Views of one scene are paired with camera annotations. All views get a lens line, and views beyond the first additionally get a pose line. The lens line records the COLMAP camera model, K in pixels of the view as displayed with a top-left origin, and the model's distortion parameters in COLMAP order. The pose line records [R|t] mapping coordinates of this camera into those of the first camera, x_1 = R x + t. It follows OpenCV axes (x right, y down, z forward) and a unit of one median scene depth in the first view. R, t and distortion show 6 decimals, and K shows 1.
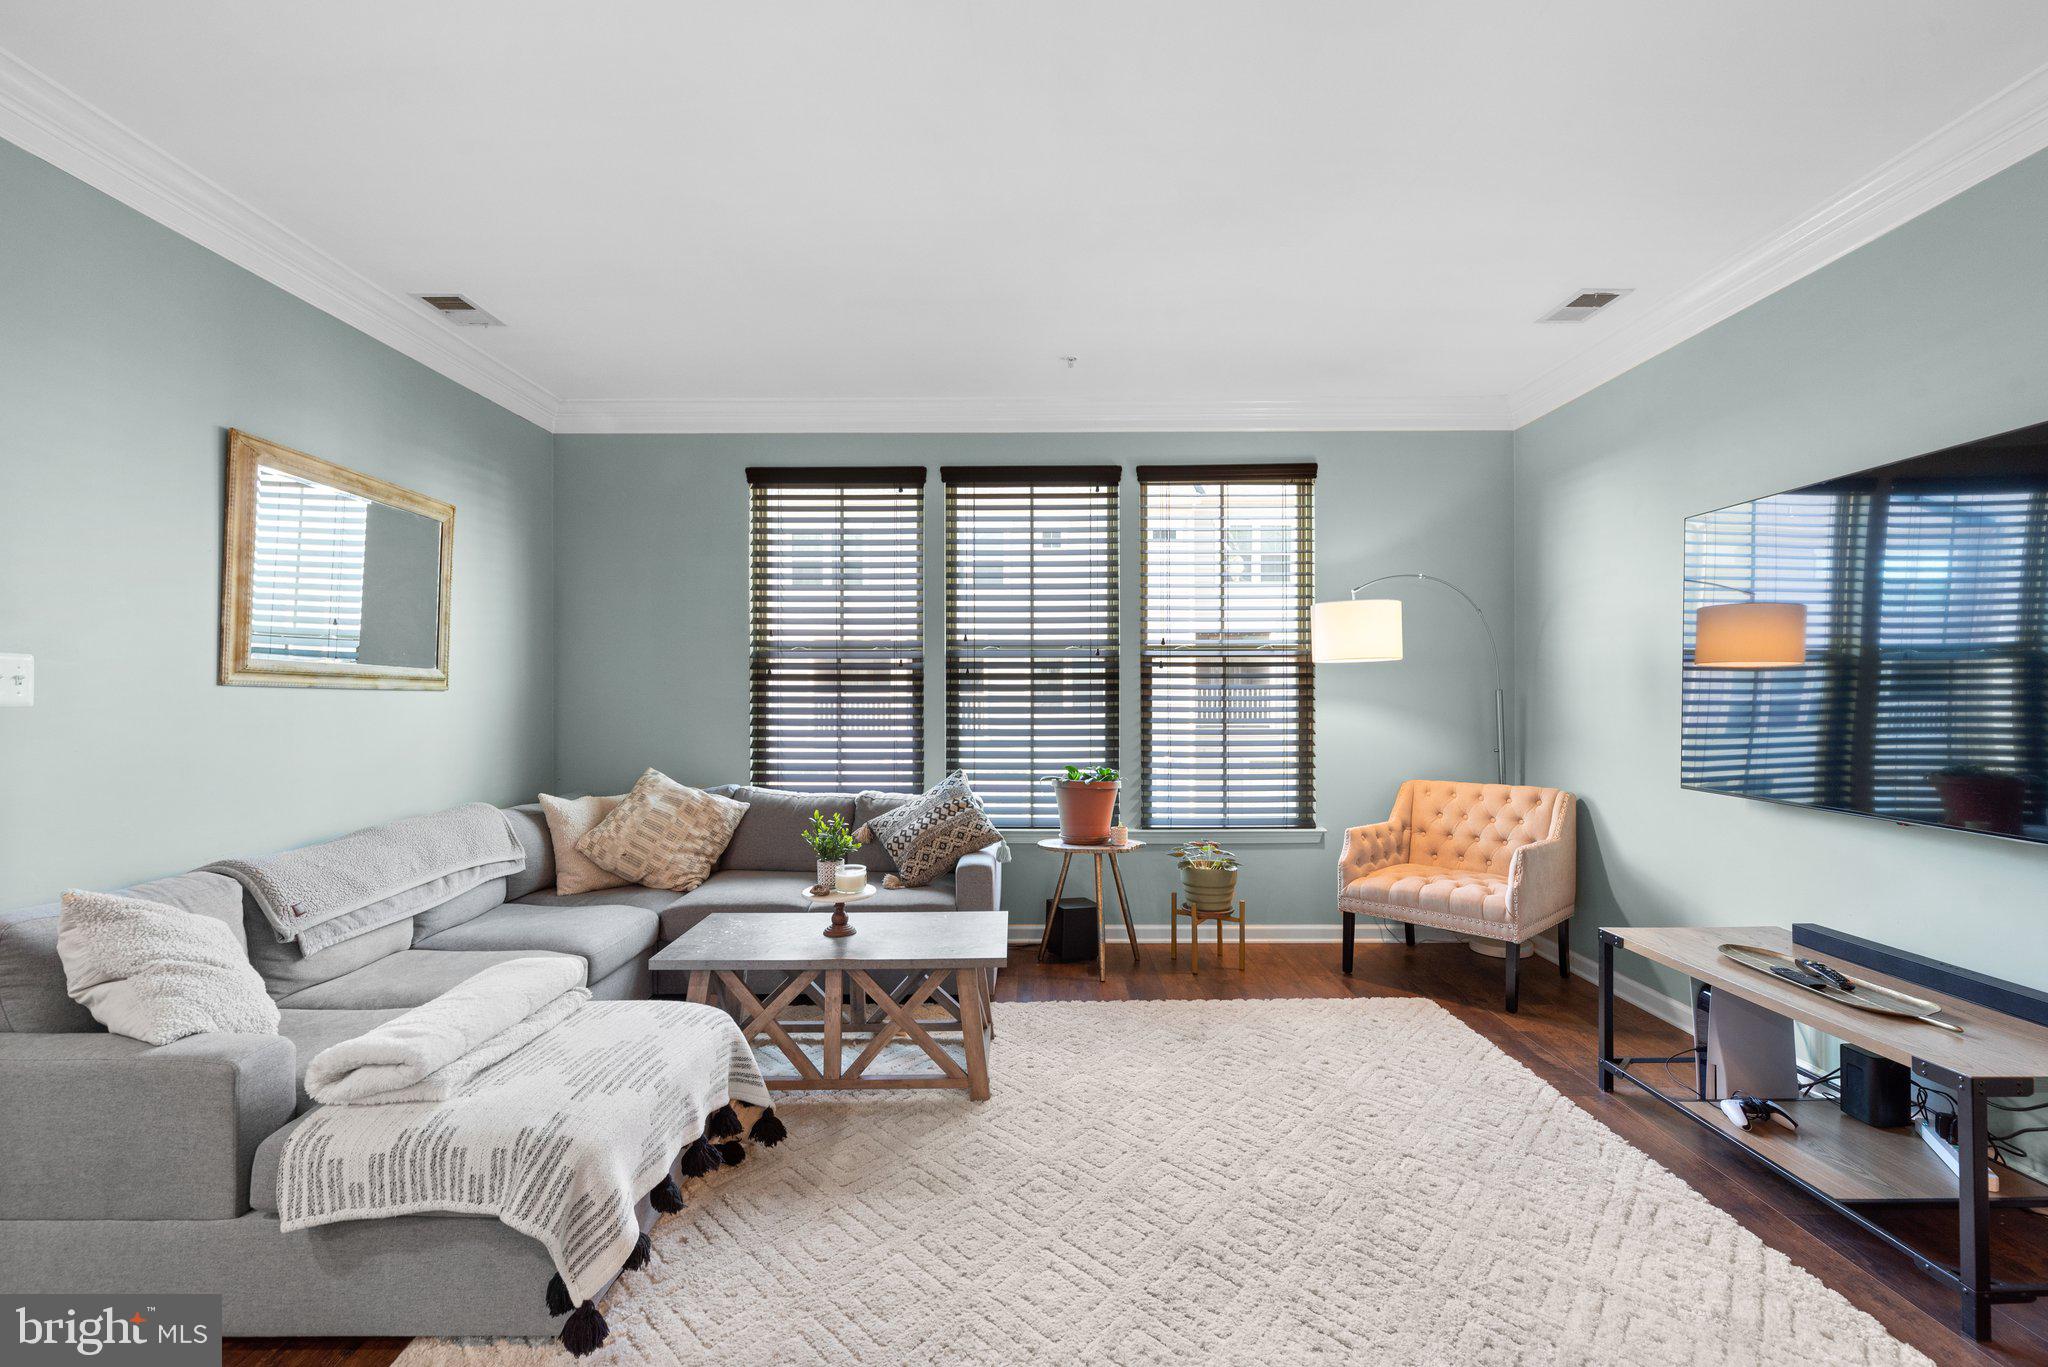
lens RADIAL K [[915.9, 0, 1039.0], [0, 915.9, 692.0], [0, 0, 1]] dist [0.000246, 0.002198]
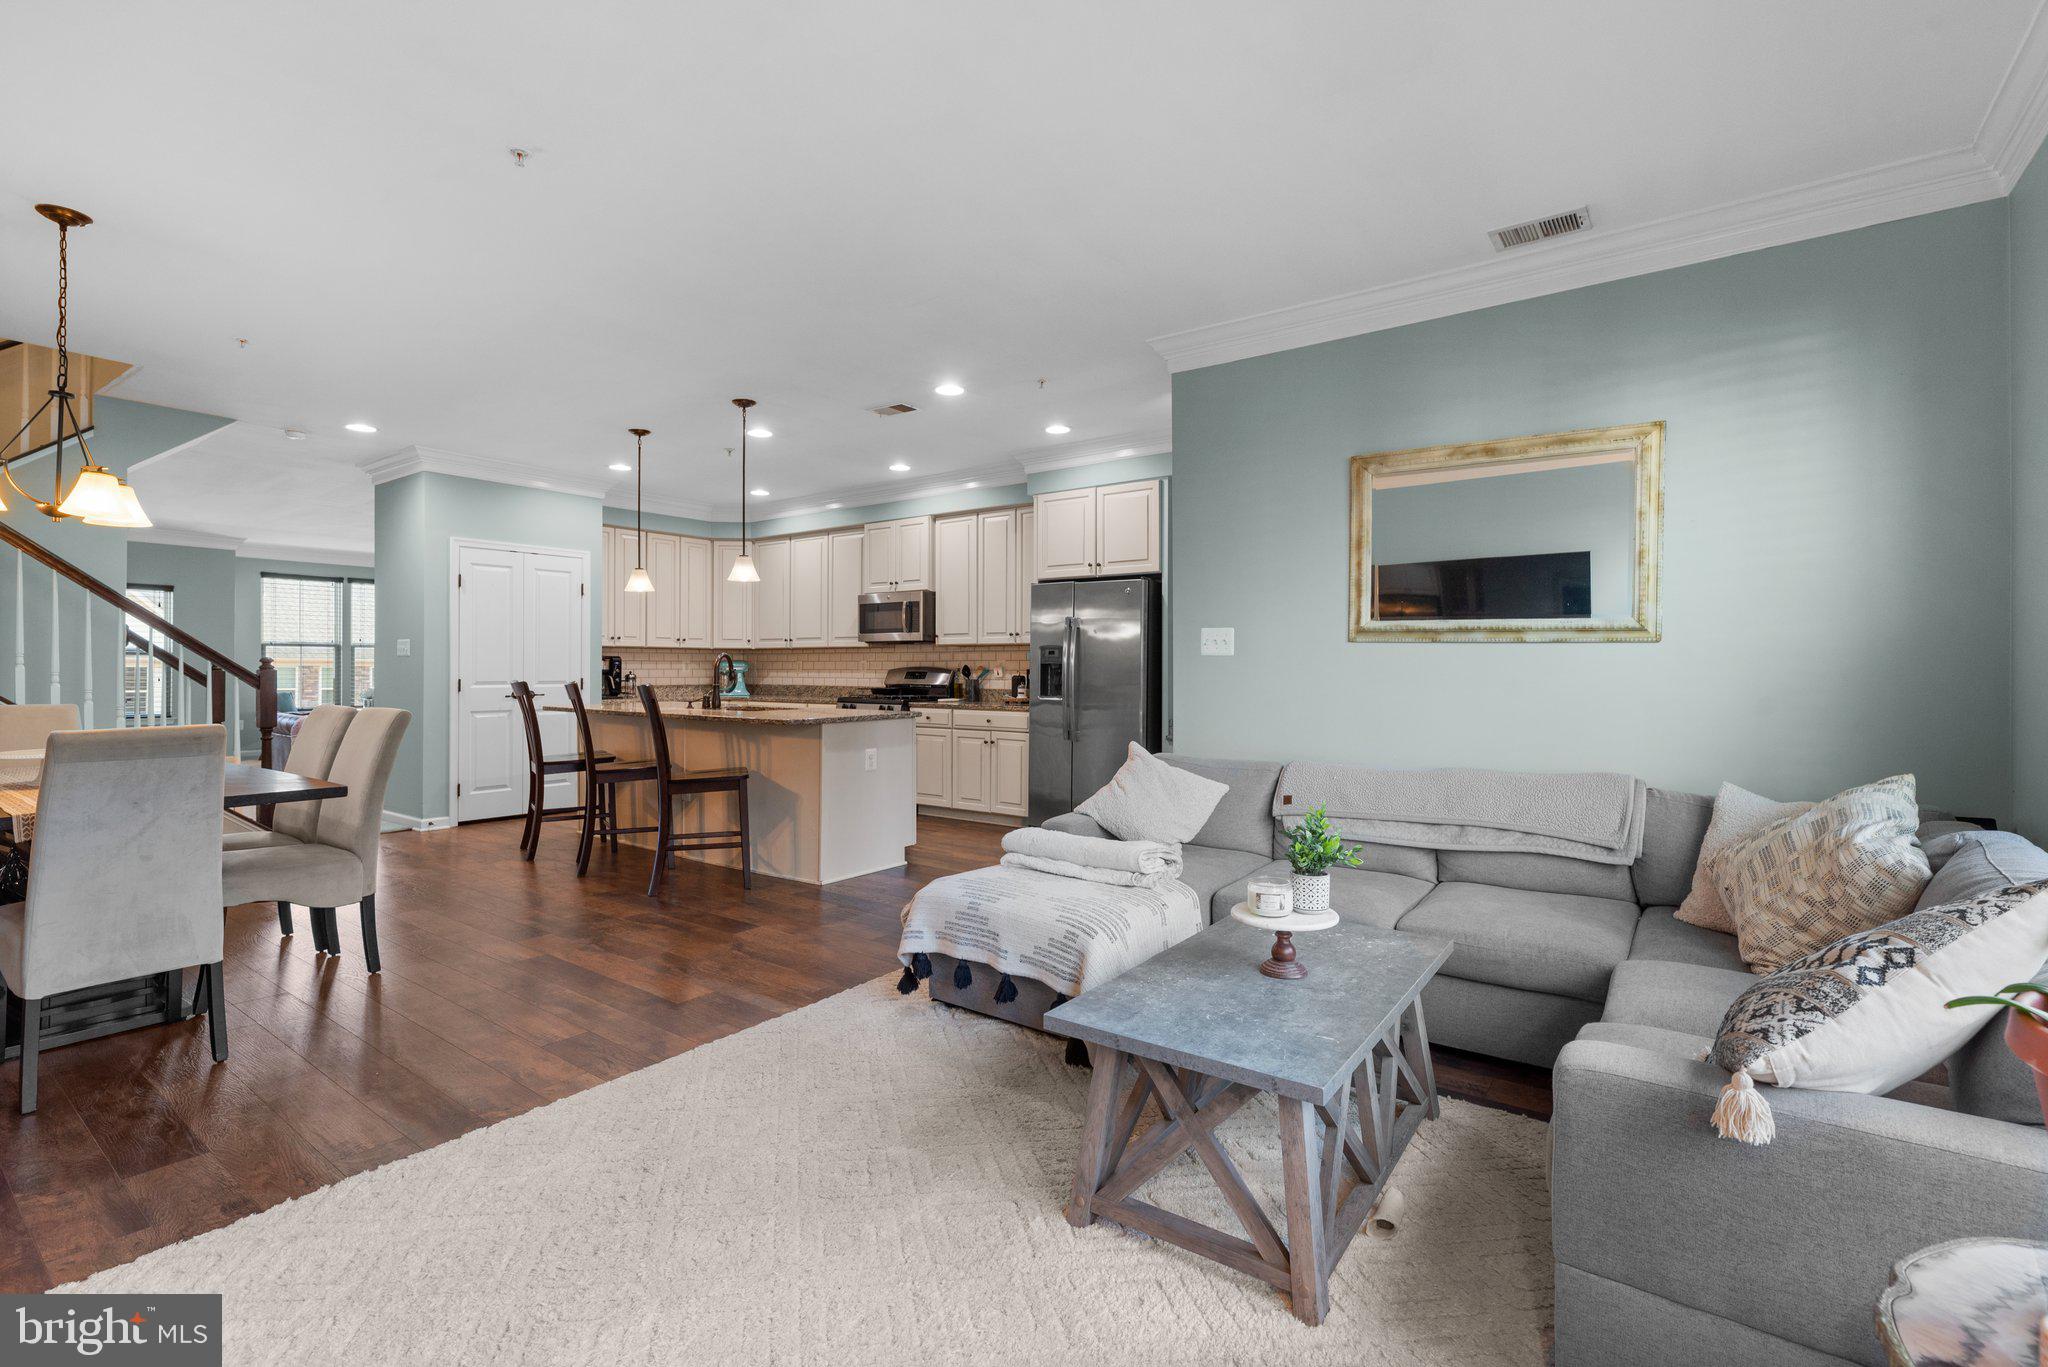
lens RADIAL K [[915.9, 0, 1022.6], [0, 915.9, 668.6], [0, 0, 1]] dist [0.000246, 0.002198]
pose [[-0.603856, 0.000457, -0.797093, 0.352352], [-0.003142, 0.999991, 0.002953, 0.019981], [0.797087, 0.004288, -0.603849, 0.947266]]
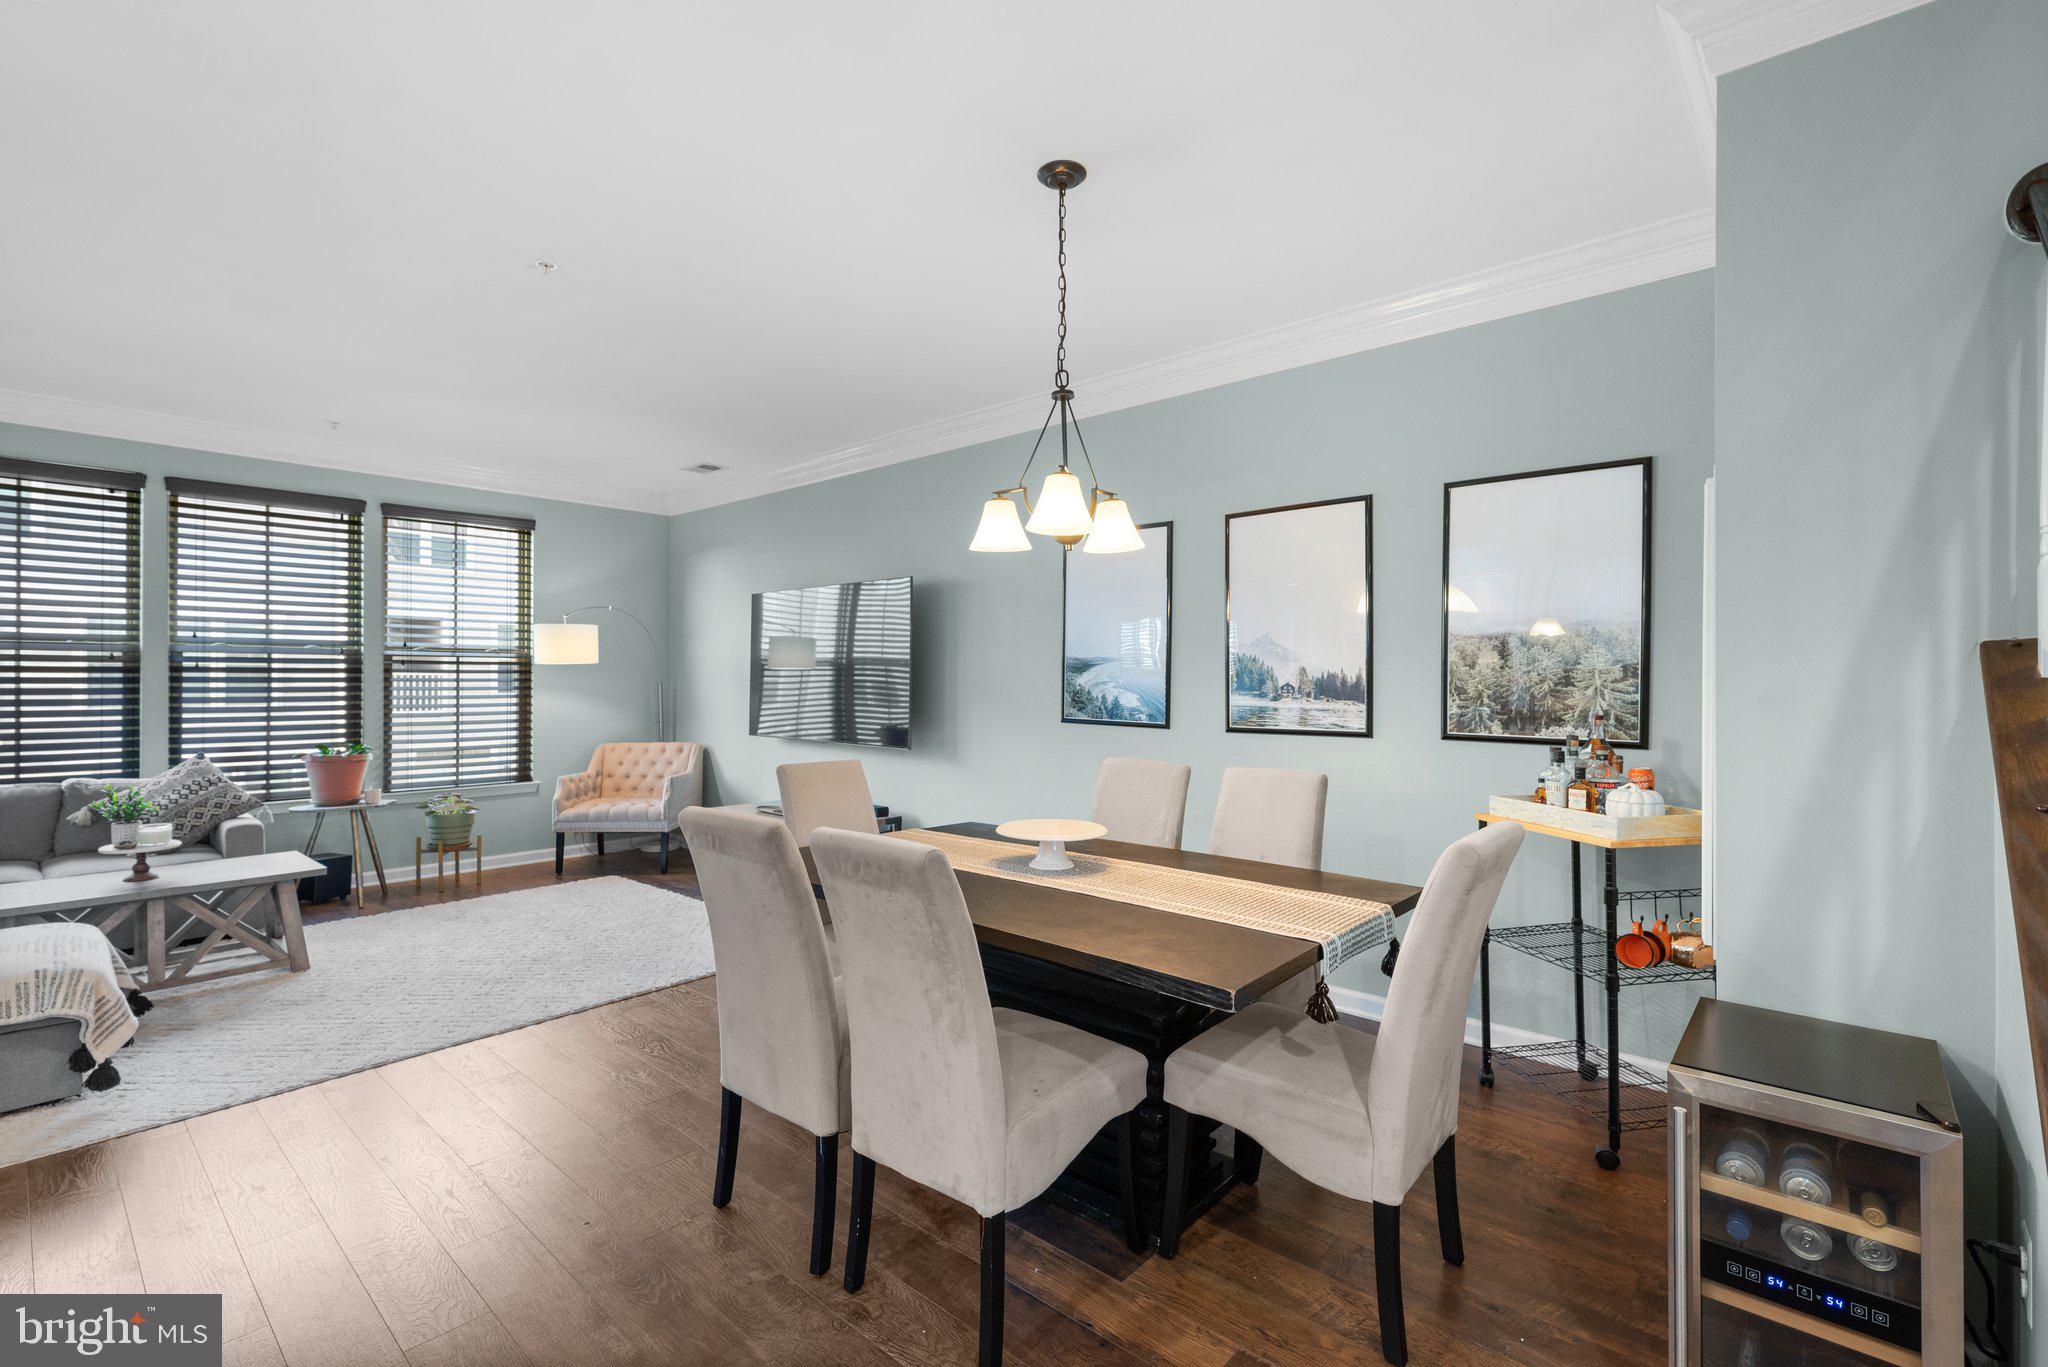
lens RADIAL K [[915.9, 0, 1024.0], [0, 915.9, 677.8], [0, 0, 1]] dist [0.000246, 0.002198]
pose [[0.673743, 0.004729, 0.738950, -0.248606], [-0.003293, 0.999989, -0.003398, -0.007647], [-0.738958, -0.000144, 0.673752, -0.544014]]
